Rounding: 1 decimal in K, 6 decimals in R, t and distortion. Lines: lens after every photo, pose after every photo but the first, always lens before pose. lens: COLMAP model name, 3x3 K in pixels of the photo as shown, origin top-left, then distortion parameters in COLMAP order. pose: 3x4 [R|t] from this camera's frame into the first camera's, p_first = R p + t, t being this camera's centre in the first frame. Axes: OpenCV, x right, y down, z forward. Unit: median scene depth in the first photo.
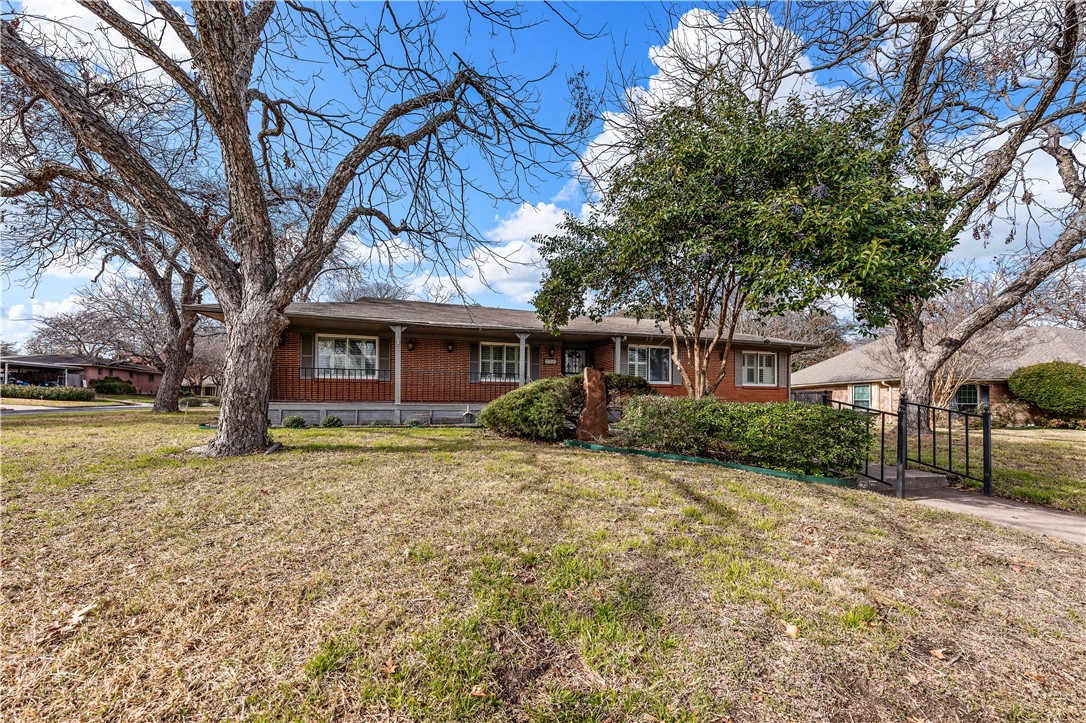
lens RADIAL K [[381.2, 0, 545.6], [0, 381.2, 401.2], [0, 0, 1]] dist [-0.000506, -0.000197]
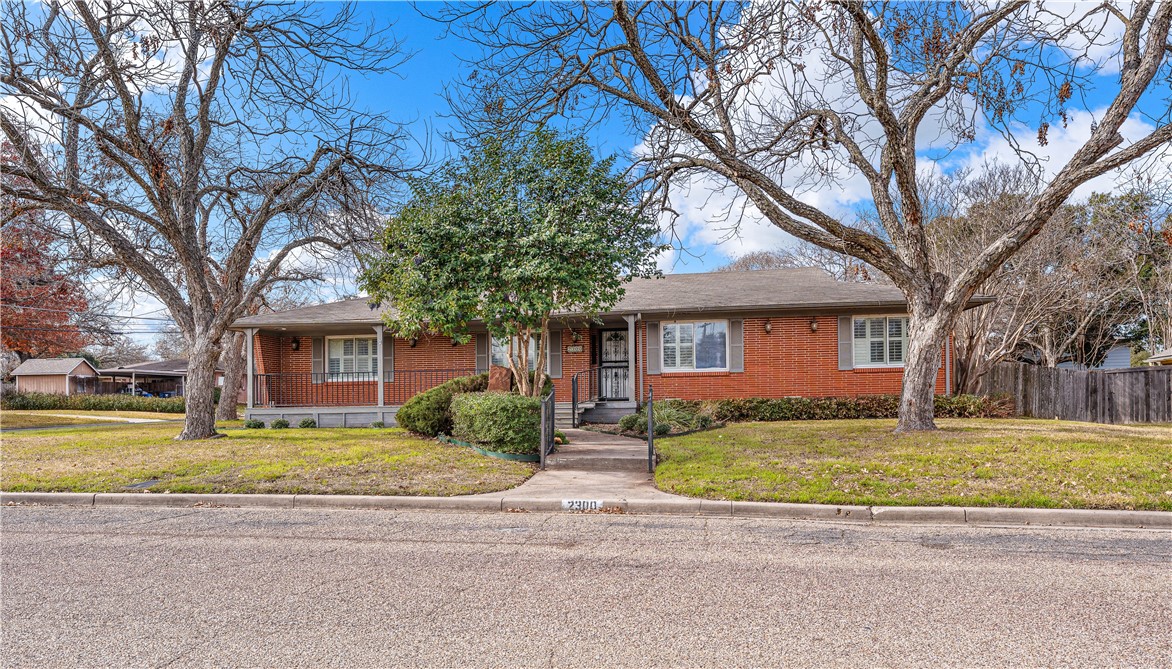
lens RADIAL K [[725.7, 0, 602.4], [0, 725.7, 414.6], [0, 0, 1]] dist [-0.002183, -0.000642]
pose [[0.922097, -0.018536, -0.386513, 0.850234], [0.024824, 0.999628, 0.011281, 0.021581], [0.386161, -0.019997, 0.922215, -0.488802]]
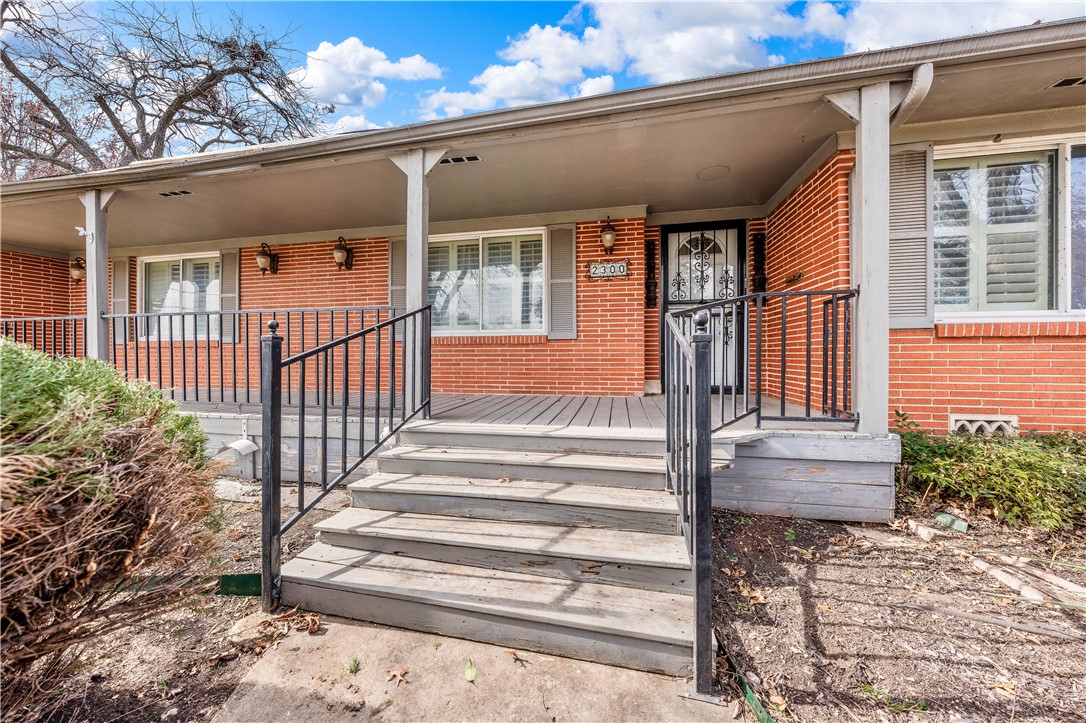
lens RADIAL K [[386.1, 0, 539.2], [0, 386.1, 357.4], [0, 0, 1]] dist [-0.001676, -0.000133]
pose [[0.874759, -0.006469, -0.484514, 0.161232], [0.009013, 0.999955, 0.002922, -0.038789], [0.484474, -0.006922, 0.874778, 0.890578]]
